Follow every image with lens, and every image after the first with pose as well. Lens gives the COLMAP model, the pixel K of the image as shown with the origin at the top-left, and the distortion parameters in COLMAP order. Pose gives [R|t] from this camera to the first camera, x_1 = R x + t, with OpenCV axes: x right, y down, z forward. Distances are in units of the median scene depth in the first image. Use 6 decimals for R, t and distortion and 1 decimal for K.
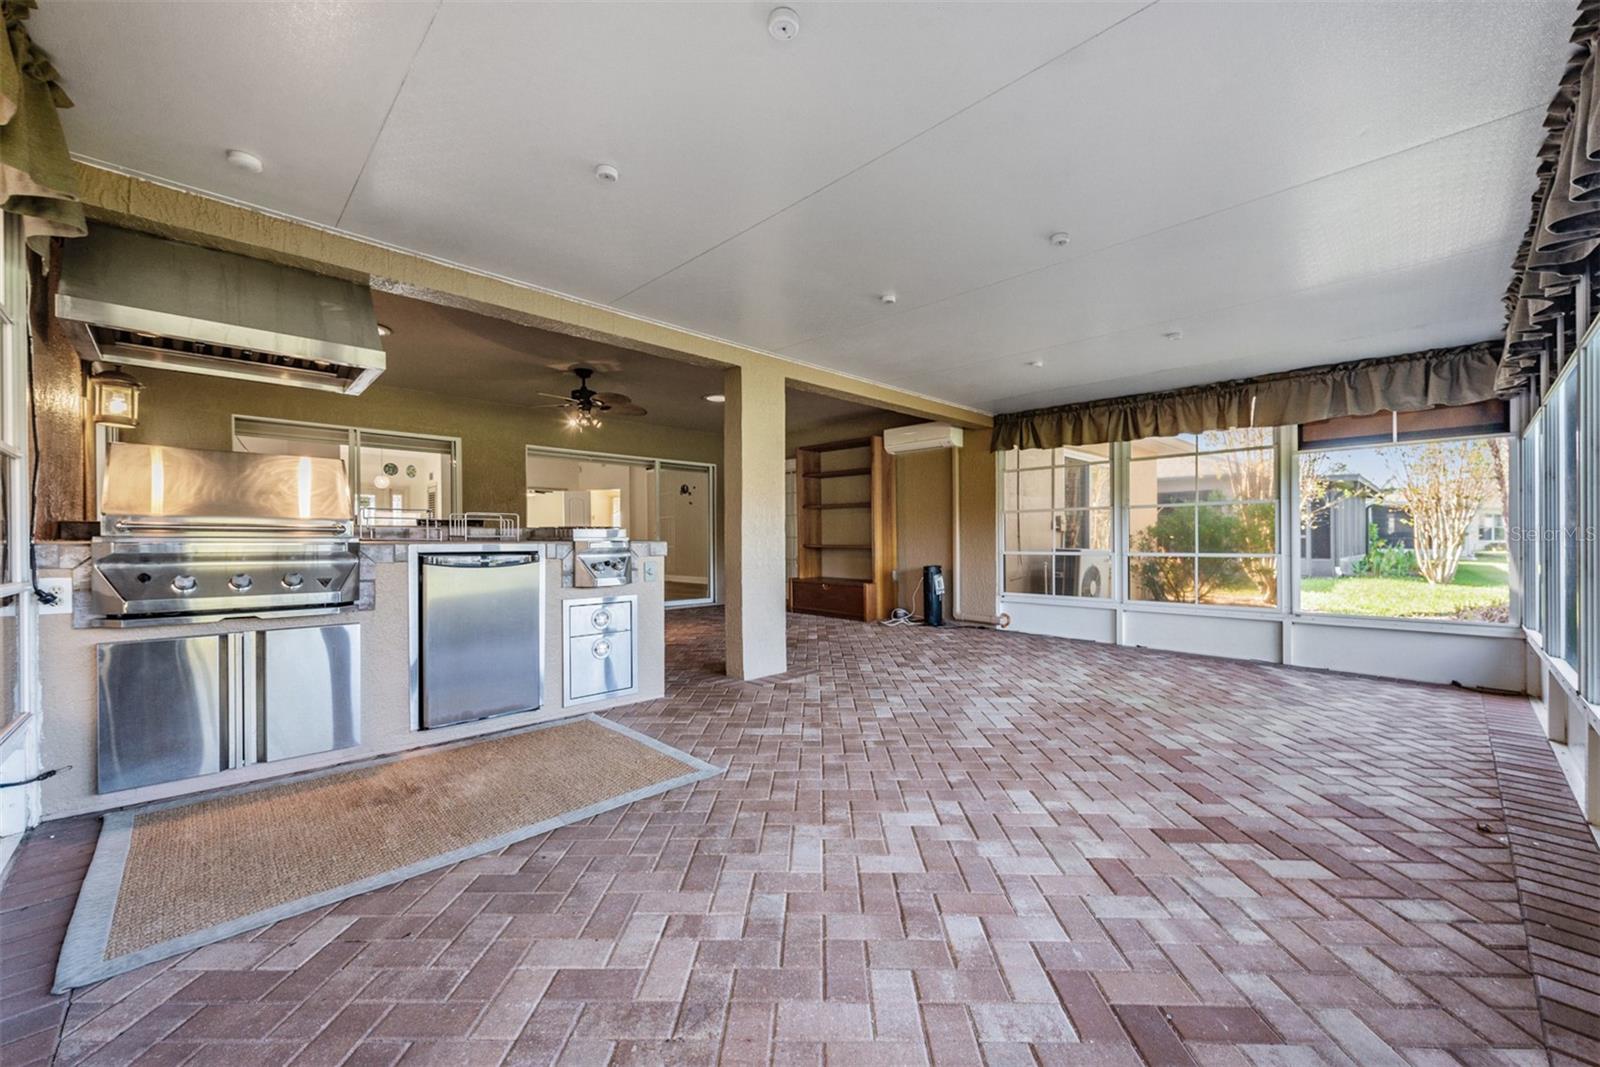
lens RADIAL K [[625.8, 0, 799.7], [0, 625.8, 539.3], [0, 0, 1]] dist [0.007742, -0.001752]
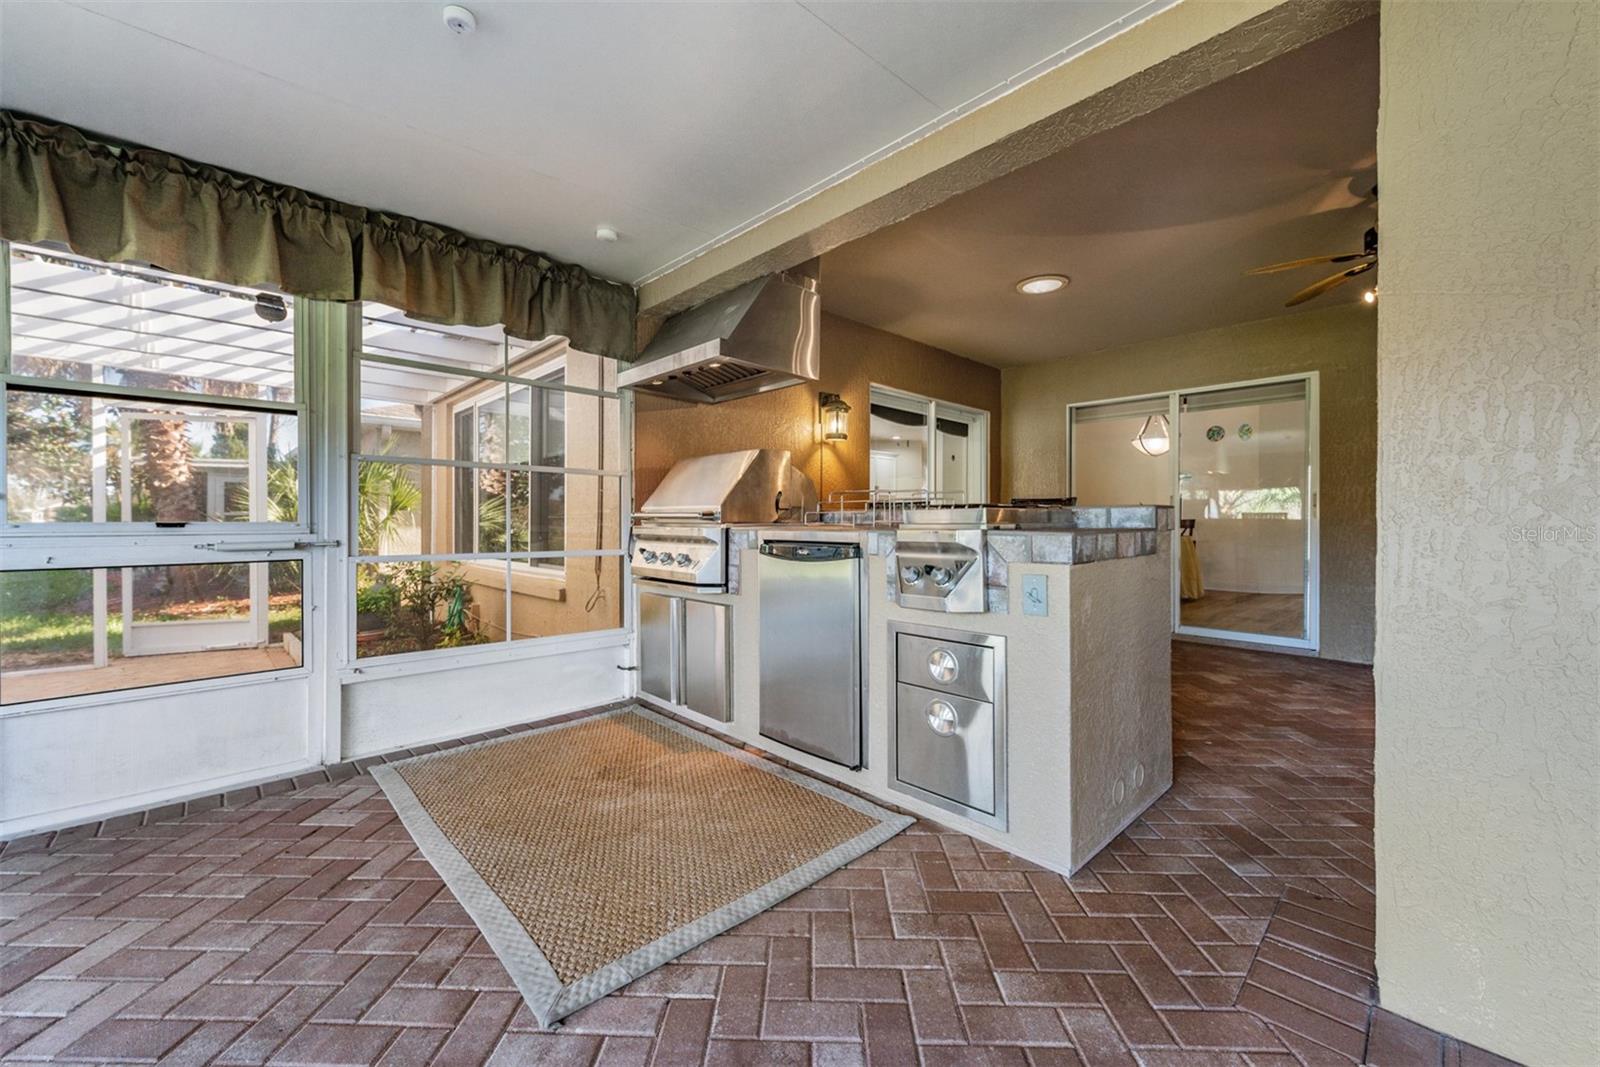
lens RADIAL K [[625.8, 0, 800.5], [0, 625.8, 525.7], [0, 0, 1]] dist [0.007742, -0.001752]
pose [[-0.009725, 0.005867, -0.999936, 0.303034], [0.001103, 0.999982, 0.005856, -0.003927], [0.999952, -0.001046, -0.009731, 1.051253]]
